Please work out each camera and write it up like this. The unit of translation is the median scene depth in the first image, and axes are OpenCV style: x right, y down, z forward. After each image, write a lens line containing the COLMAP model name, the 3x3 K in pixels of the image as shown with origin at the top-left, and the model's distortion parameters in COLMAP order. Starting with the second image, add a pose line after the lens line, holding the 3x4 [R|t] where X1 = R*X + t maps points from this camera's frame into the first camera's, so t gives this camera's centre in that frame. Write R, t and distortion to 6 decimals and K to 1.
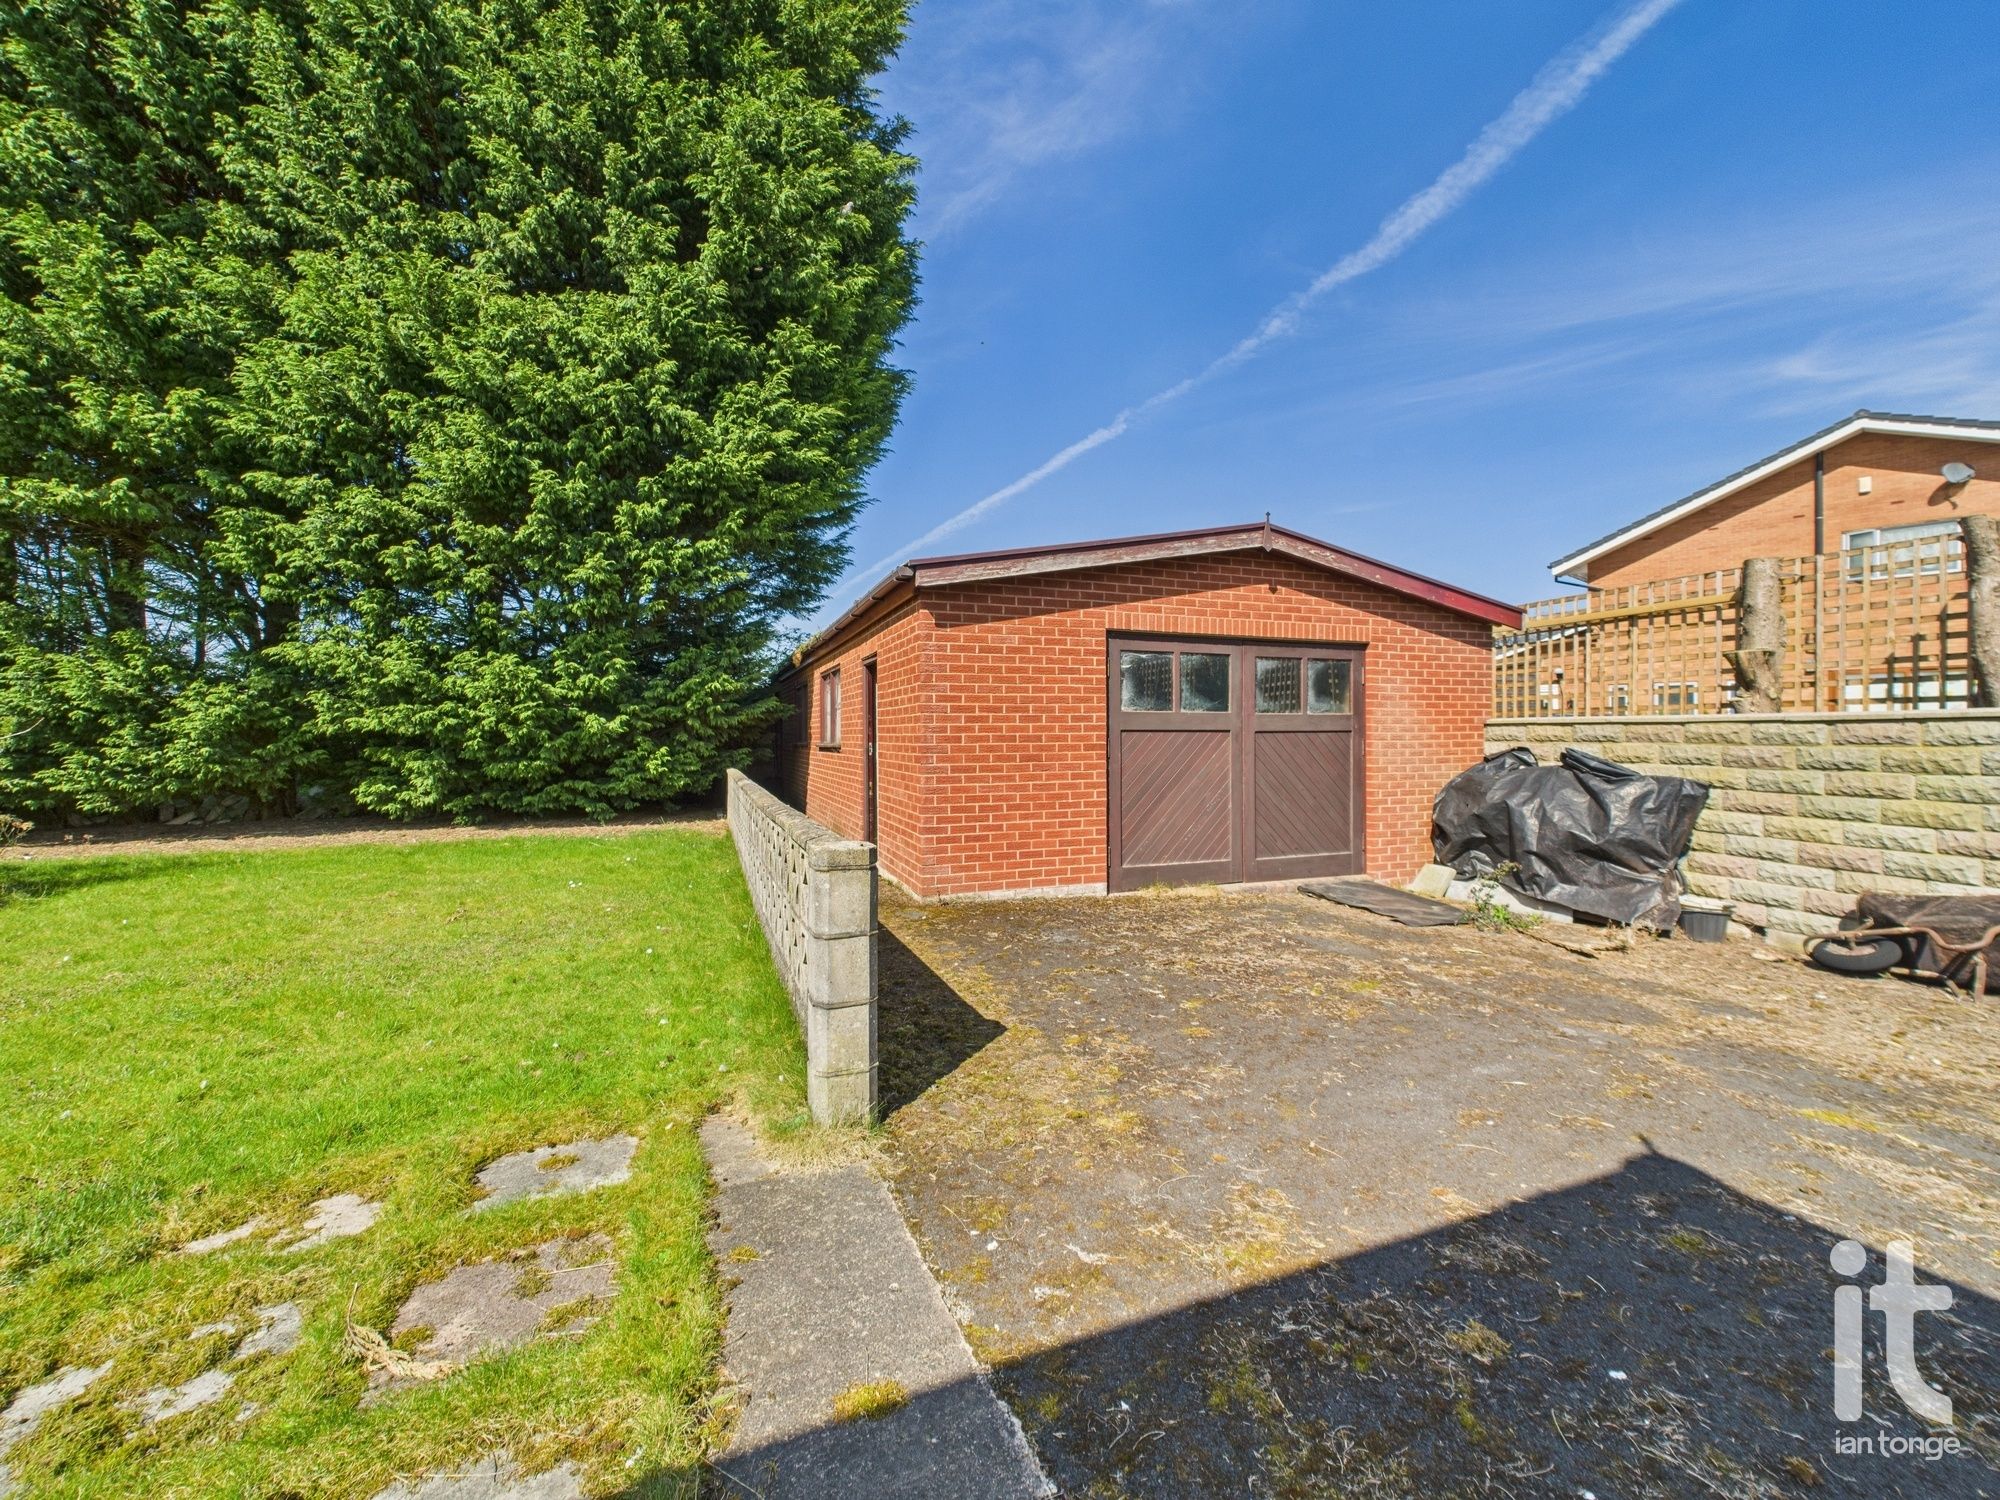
lens RADIAL K [[812.7, 0, 1003.0], [0, 812.7, 729.9], [0, 0, 1]] dist [0.003441, 0.000292]
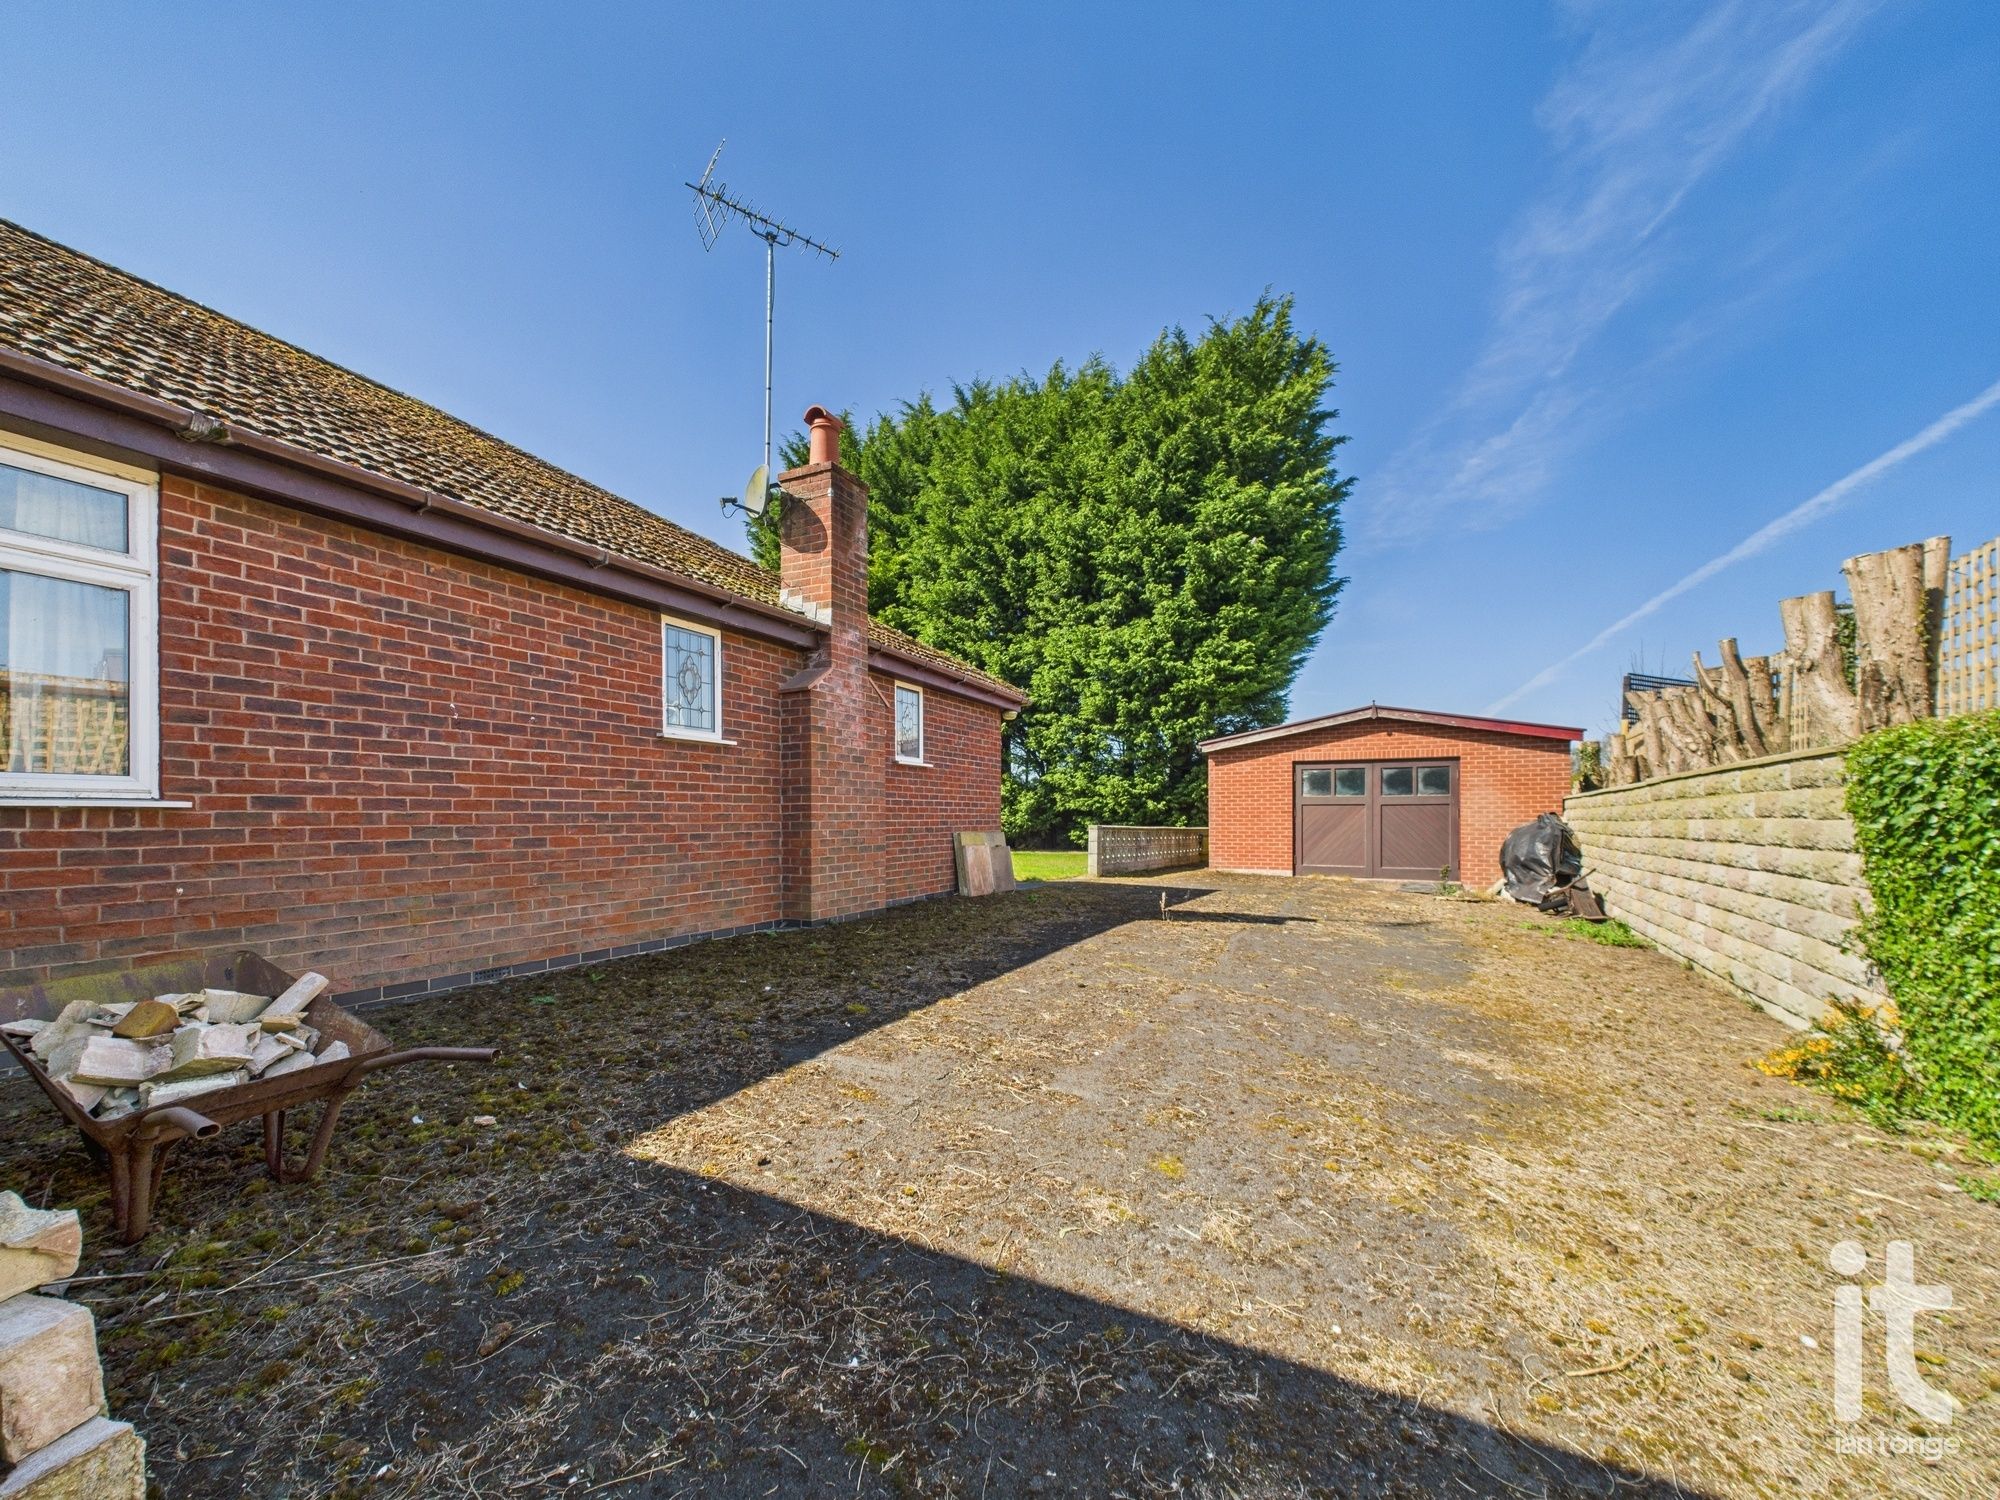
lens RADIAL K [[804.0, 0, 999.2], [0, 804.0, 818.0], [0, 0, 1]] dist [0.000882, -0.000006]
pose [[0.673248, 0.001393, -0.739416, 0.945212], [0.001690, 0.999993, 0.003423, 0.021419], [0.739415, -0.003555, 0.673241, -0.870118]]
